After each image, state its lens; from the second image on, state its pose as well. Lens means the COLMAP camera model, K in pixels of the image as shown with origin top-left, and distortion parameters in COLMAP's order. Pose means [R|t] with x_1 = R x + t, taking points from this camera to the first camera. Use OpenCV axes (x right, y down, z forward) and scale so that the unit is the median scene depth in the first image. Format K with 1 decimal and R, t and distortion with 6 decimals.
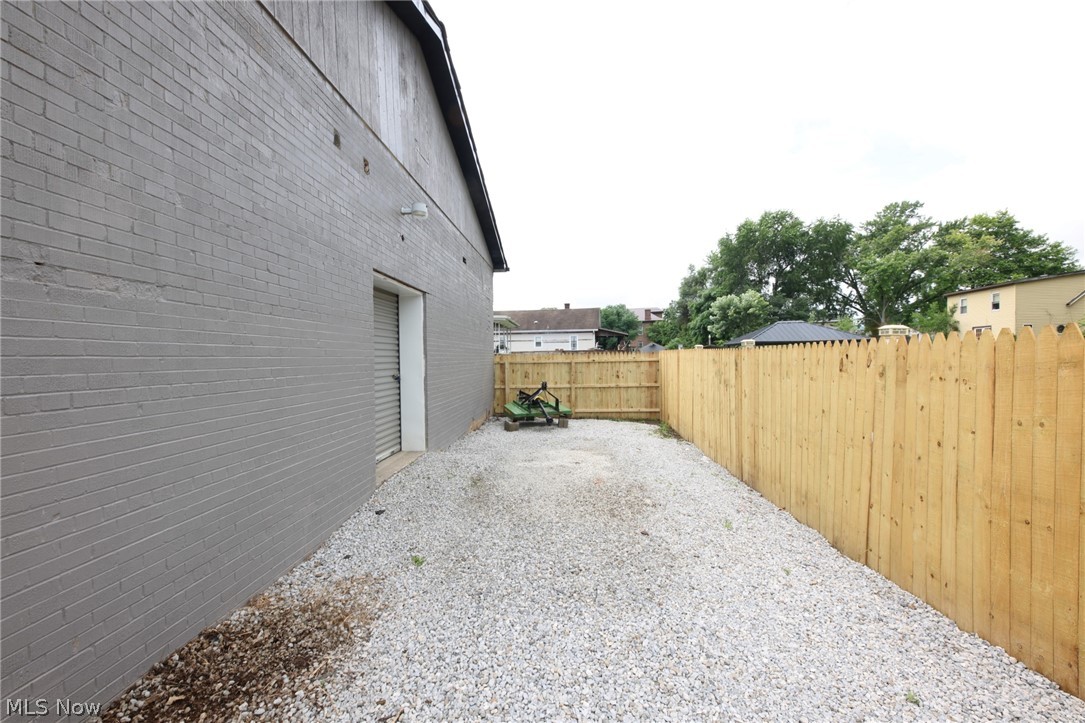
lens RADIAL K [[431.5, 0, 547.4], [0, 431.5, 365.2], [0, 0, 1]] dist [0.017777, -0.010510]
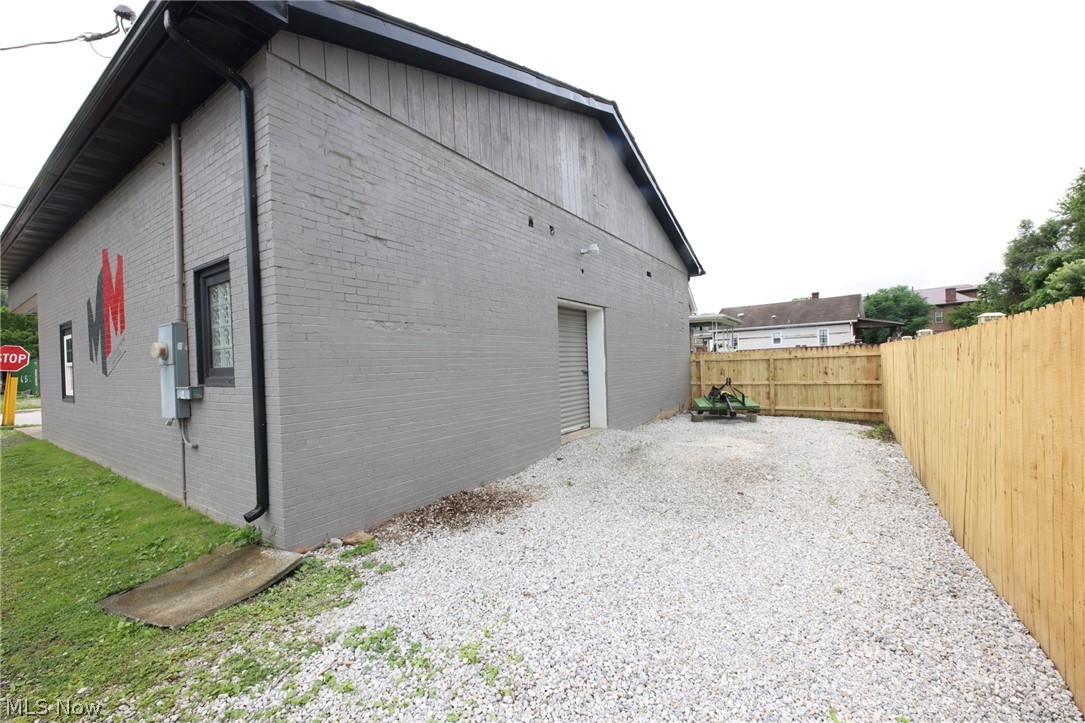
lens RADIAL K [[431.5, 0, 547.4], [0, 431.5, 365.2], [0, 0, 1]] dist [0.017777, -0.010510]
pose [[0.858103, -0.013183, -0.513309, 0.236591], [0.012197, 0.999912, -0.005289, 0.012308], [0.513333, -0.001722, 0.858188, -0.212549]]
